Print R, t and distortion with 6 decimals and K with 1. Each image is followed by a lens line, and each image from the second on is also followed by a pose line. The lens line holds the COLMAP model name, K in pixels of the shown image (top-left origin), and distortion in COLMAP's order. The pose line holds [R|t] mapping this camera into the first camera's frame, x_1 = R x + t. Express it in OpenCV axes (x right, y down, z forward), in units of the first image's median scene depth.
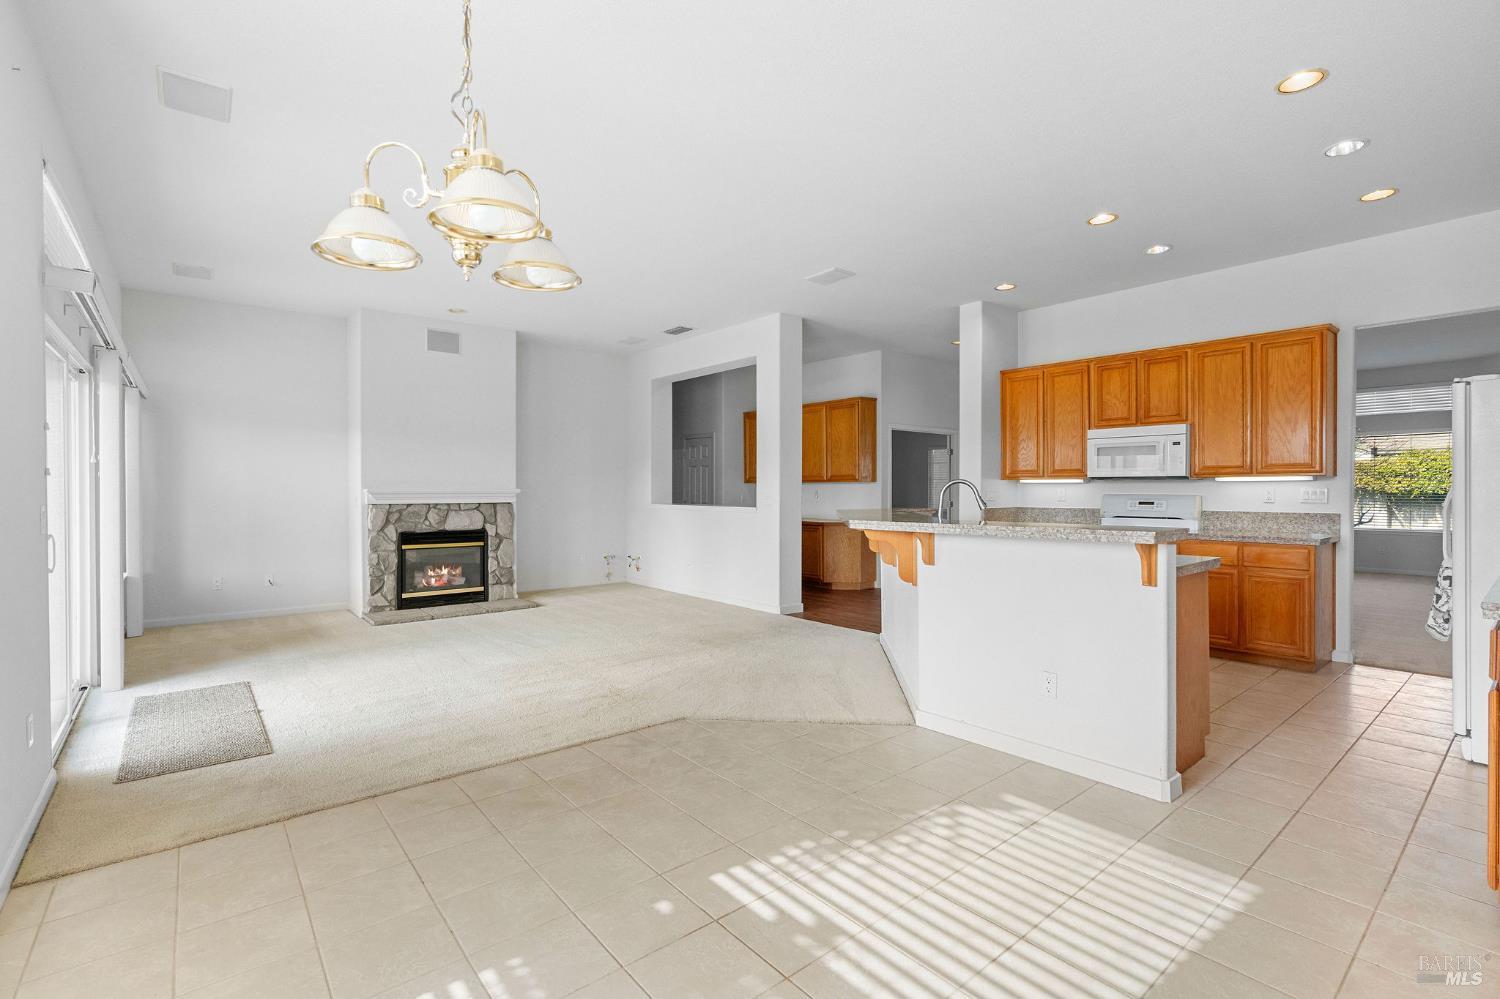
lens RADIAL K [[677.7, 0, 747.3], [0, 677.7, 493.8], [0, 0, 1]] dist [-0.006107, 0.002411]
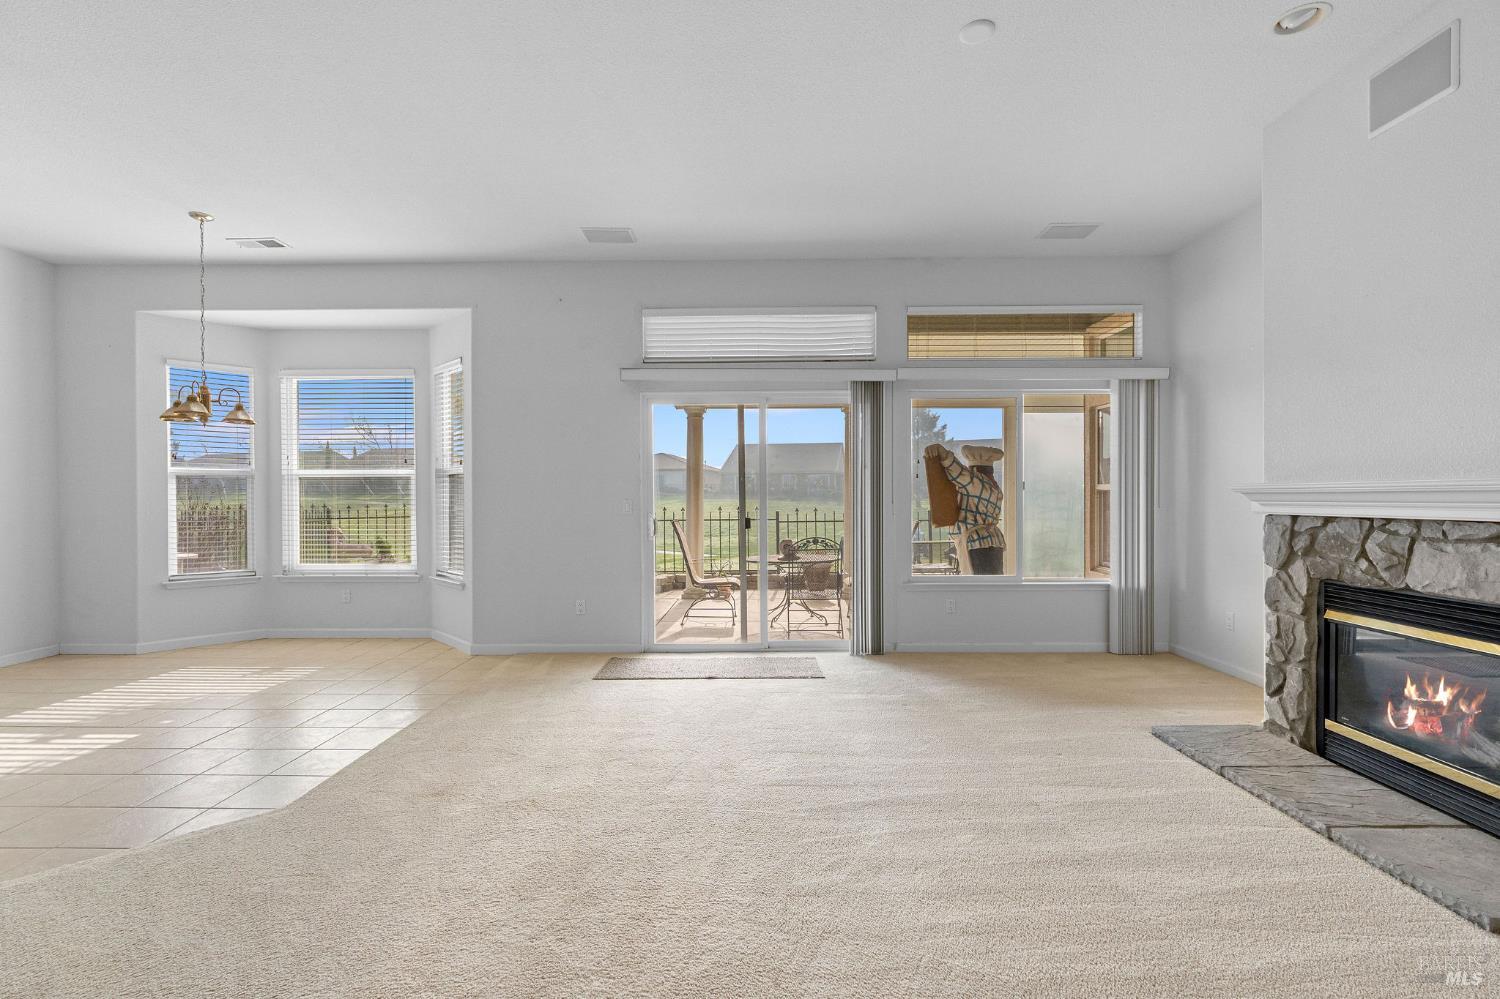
lens RADIAL K [[677.7, 0, 746.4], [0, 677.7, 502.8], [0, 0, 1]] dist [-0.006107, 0.002411]
pose [[-0.648983, 0.008970, -0.760750, 0.090582], [-0.000708, 0.999923, 0.012394, 0.001445], [0.760802, 0.008582, -0.648927, 1.258685]]
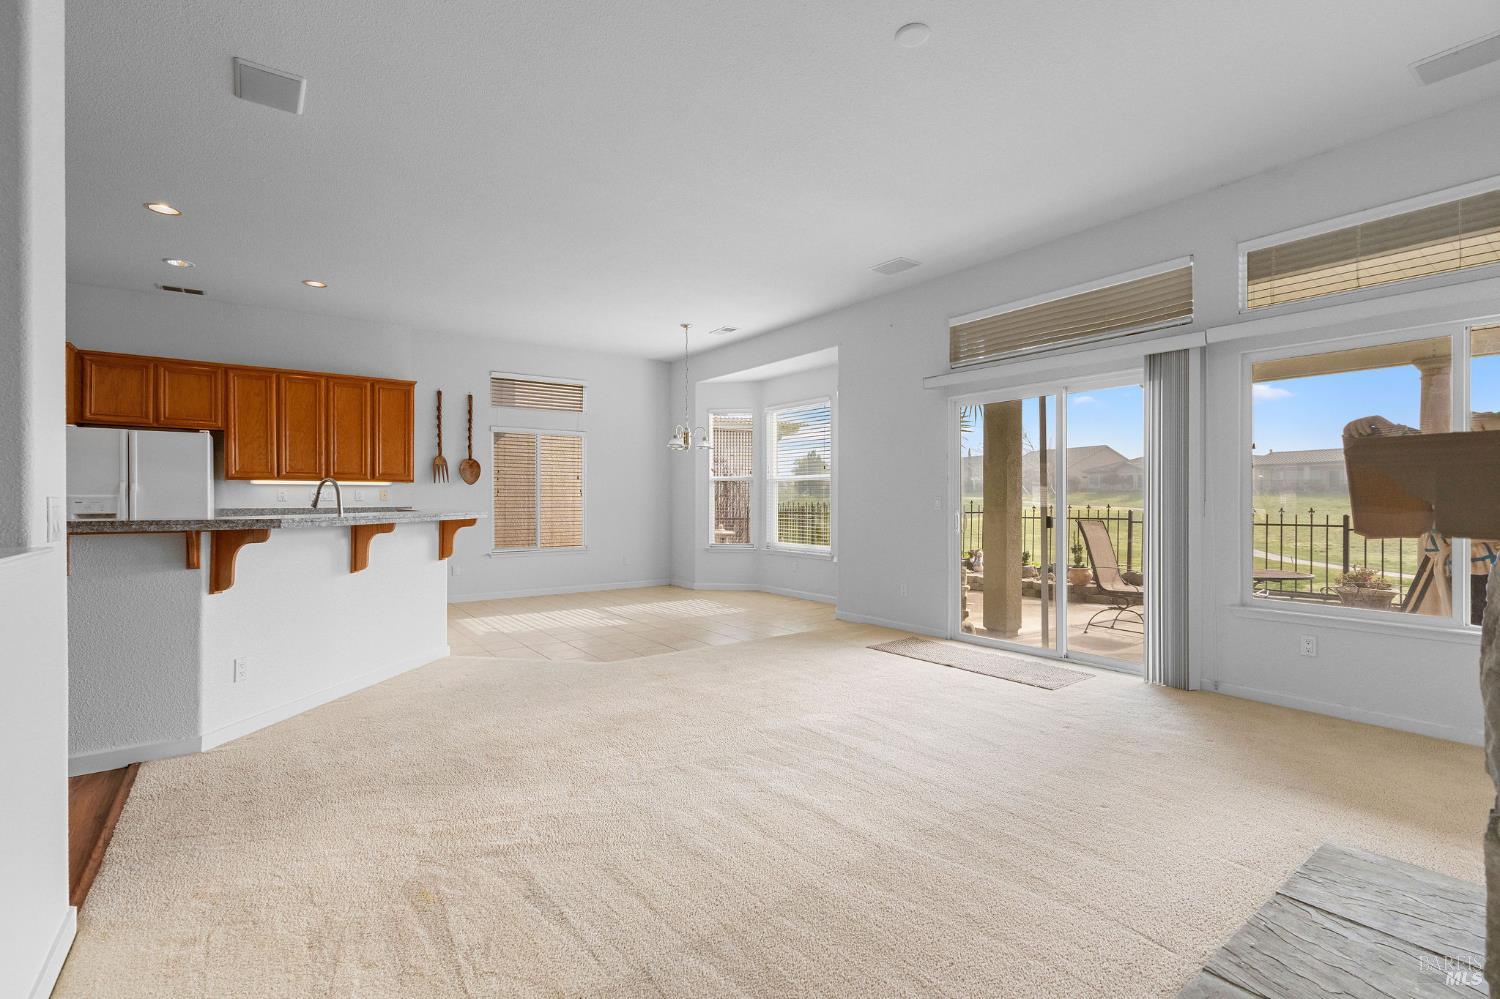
lens RADIAL K [[677.7, 0, 738.2], [0, 677.7, 496.3], [0, 0, 1]] dist [-0.006107, 0.002411]
pose [[-0.997546, 0.002819, 0.069958, -0.297570], [0.002972, 0.999993, 0.002075, 0.005540], [-0.069952, 0.002278, -0.997548, 1.572918]]
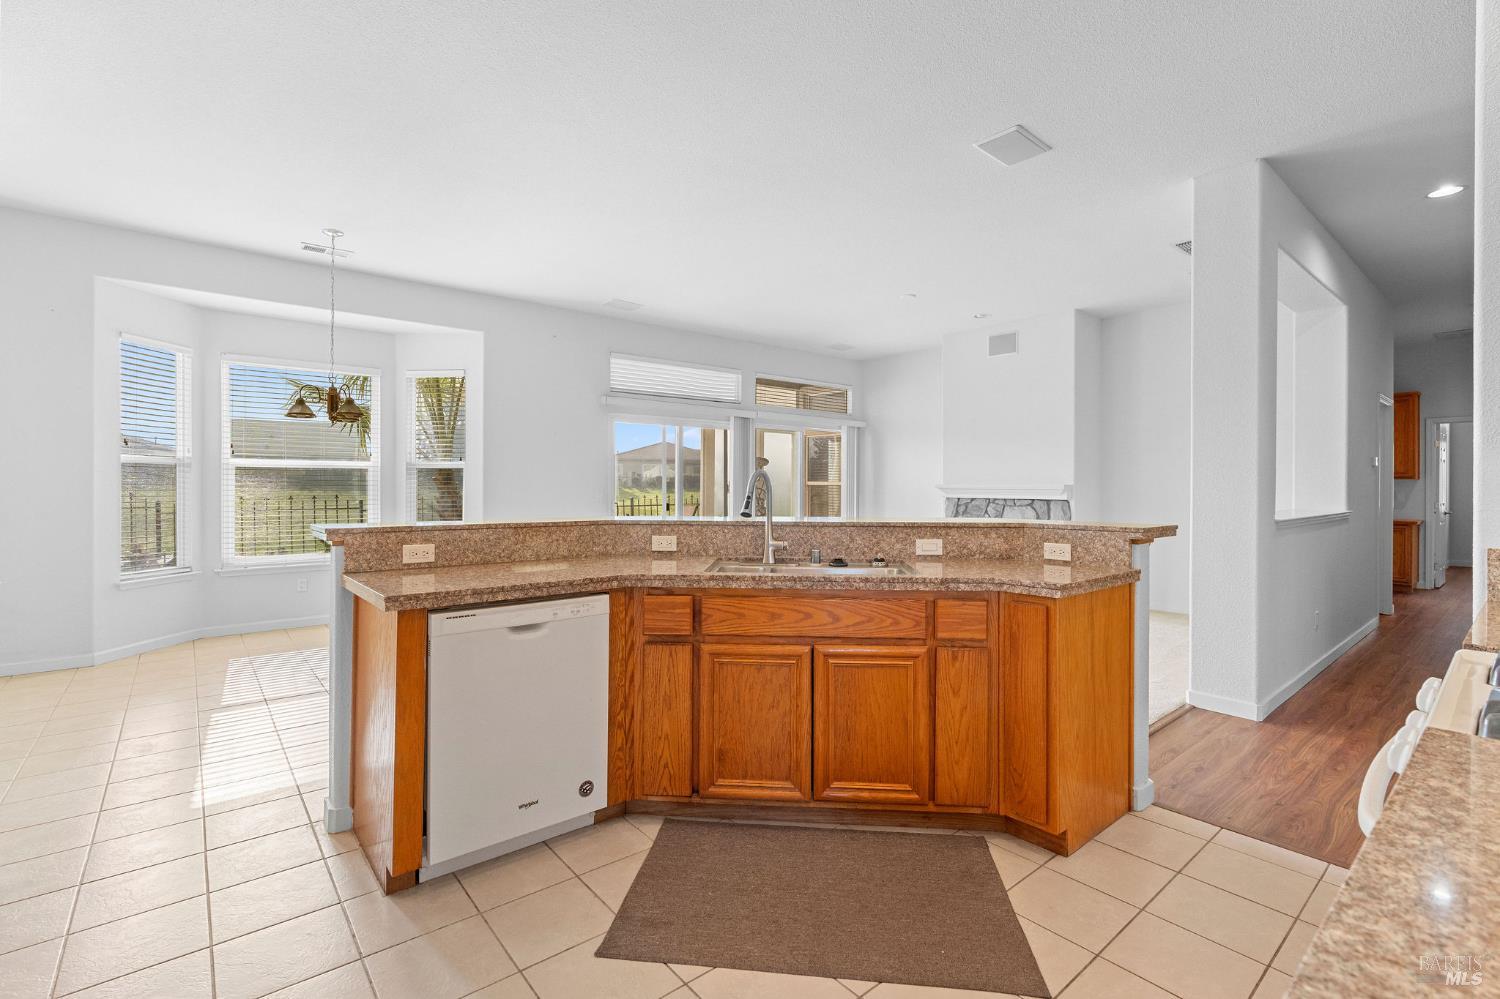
lens RADIAL K [[677.7, 0, 742.7], [0, 677.7, 489.2], [0, 0, 1]] dist [-0.006107, 0.002411]
pose [[0.000140, 0.008366, -0.999965, 0.782801], [-0.009263, 0.999922, 0.008364, -0.007034], [0.999957, 0.009261, 0.000218, 0.781353]]
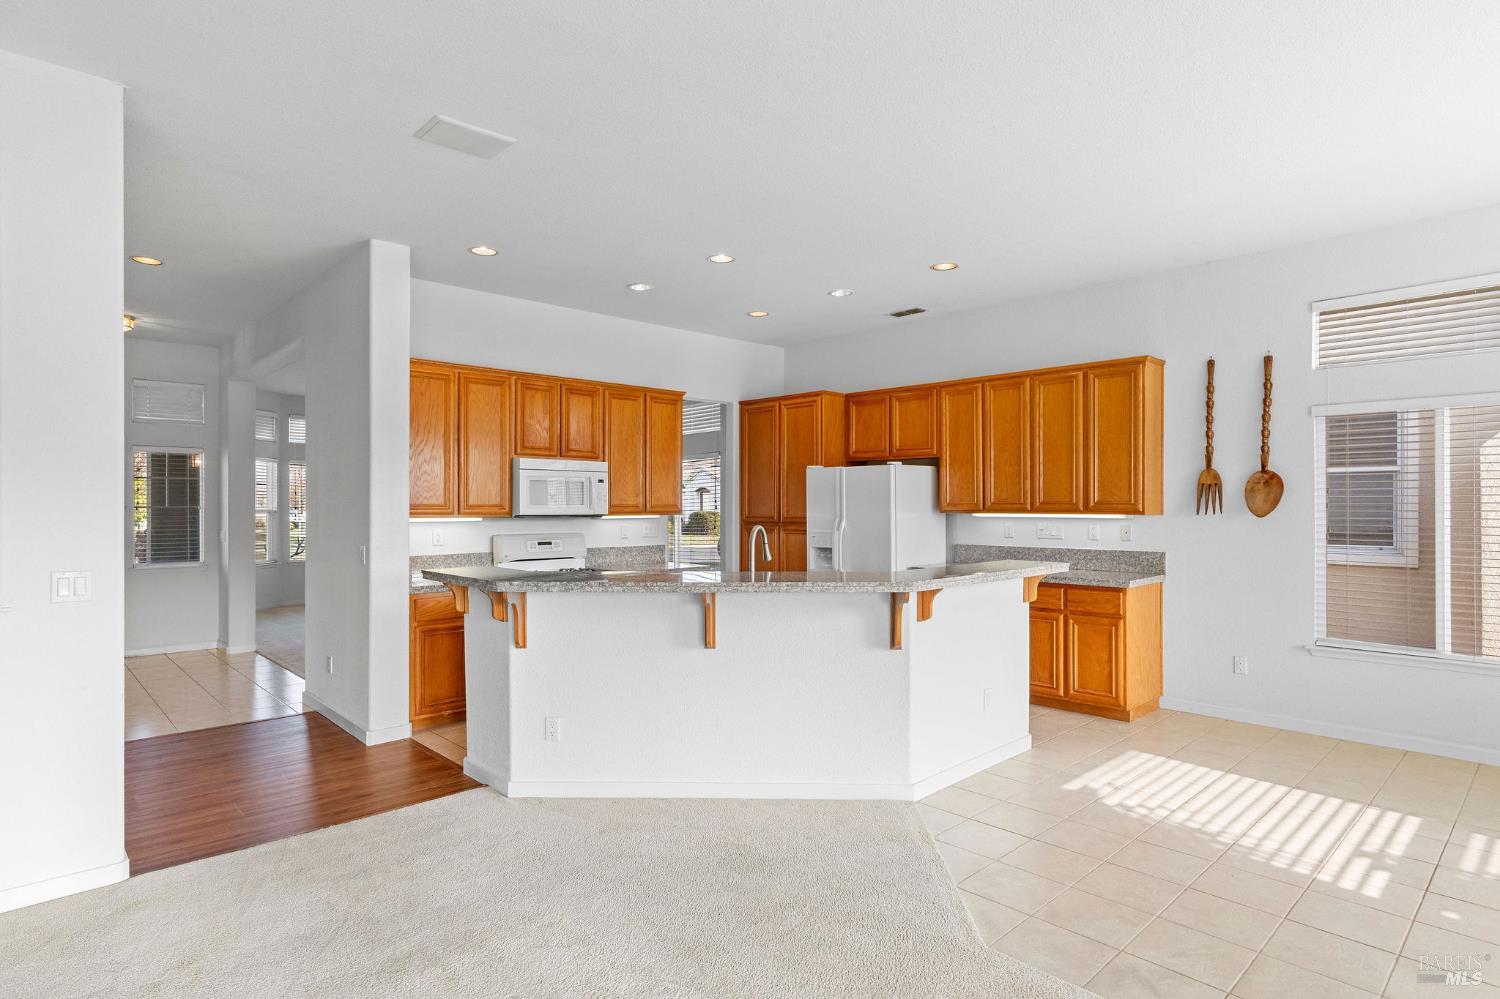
lens RADIAL K [[800.5, 0, 745.2], [0, 800.5, 507.5], [0, 0, 1]] dist [-0.000805, 0.001733]
pose [[-0.063375, -0.002390, 0.997987, -0.530956], [0.009728, 0.999948, 0.003012, -0.037231], [-0.997942, 0.009899, -0.063348, 0.860183]]
